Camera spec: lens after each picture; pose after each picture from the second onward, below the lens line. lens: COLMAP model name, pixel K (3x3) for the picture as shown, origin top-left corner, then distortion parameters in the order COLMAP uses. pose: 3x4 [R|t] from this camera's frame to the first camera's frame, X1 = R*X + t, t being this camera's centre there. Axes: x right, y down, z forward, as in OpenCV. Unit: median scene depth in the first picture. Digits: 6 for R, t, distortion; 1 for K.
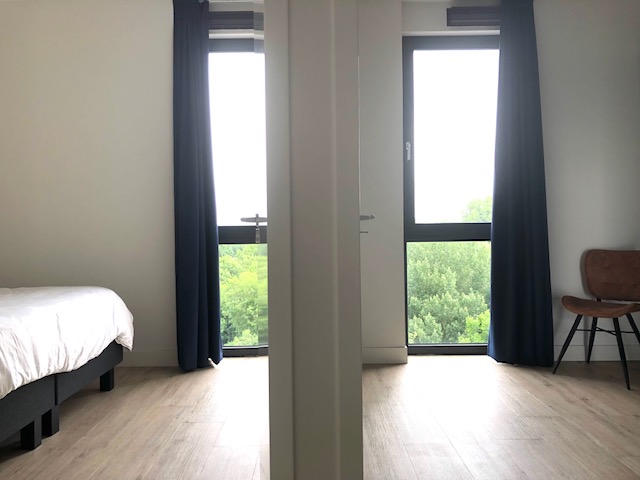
lens RADIAL K [[531.8, 0, 319.2], [0, 531.8, 236.2], [0, 0, 1]] dist [0.010431, 0.007279]
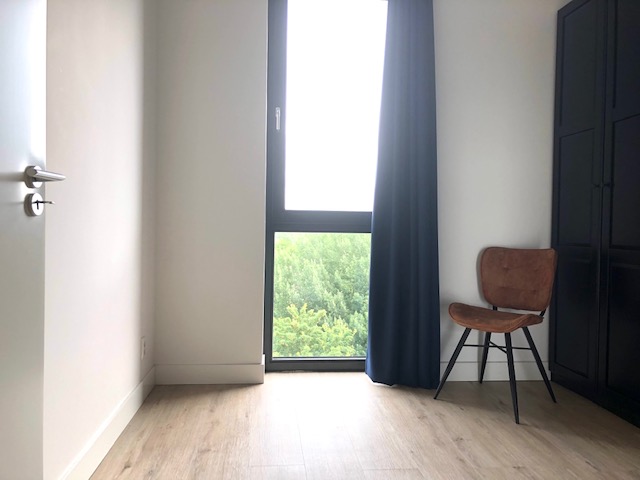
lens RADIAL K [[521.4, 0, 320.0], [0, 521.4, 240.0], [0, 0, 1]] dist [-0.008485, -0.004531]
pose [[0.995993, 0.027279, 0.085171, 0.182095], [-0.028721, 0.999463, 0.015753, 0.009153], [-0.084696, -0.018136, 0.996242, 0.221256]]
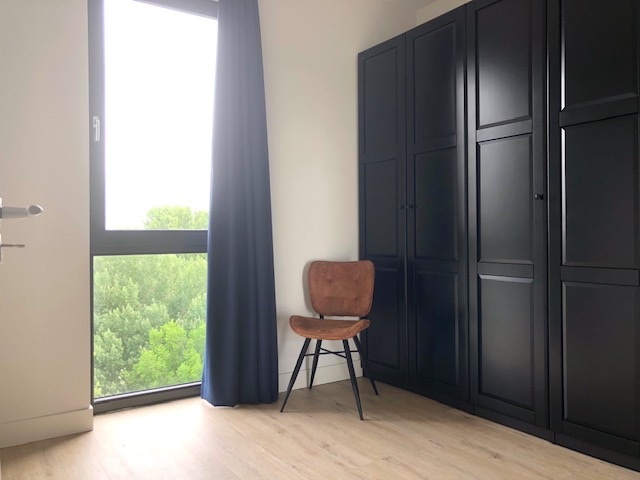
lens RADIAL K [[523.2, 0, 319.8], [0, 523.2, 227.0], [0, 0, 1]] dist [-0.004976, -0.011216]
pose [[0.831017, 0.016703, 0.555996, 0.029316], [0.002643, 0.999419, -0.033974, -0.002638], [-0.556241, 0.029703, 0.830490, 0.264464]]
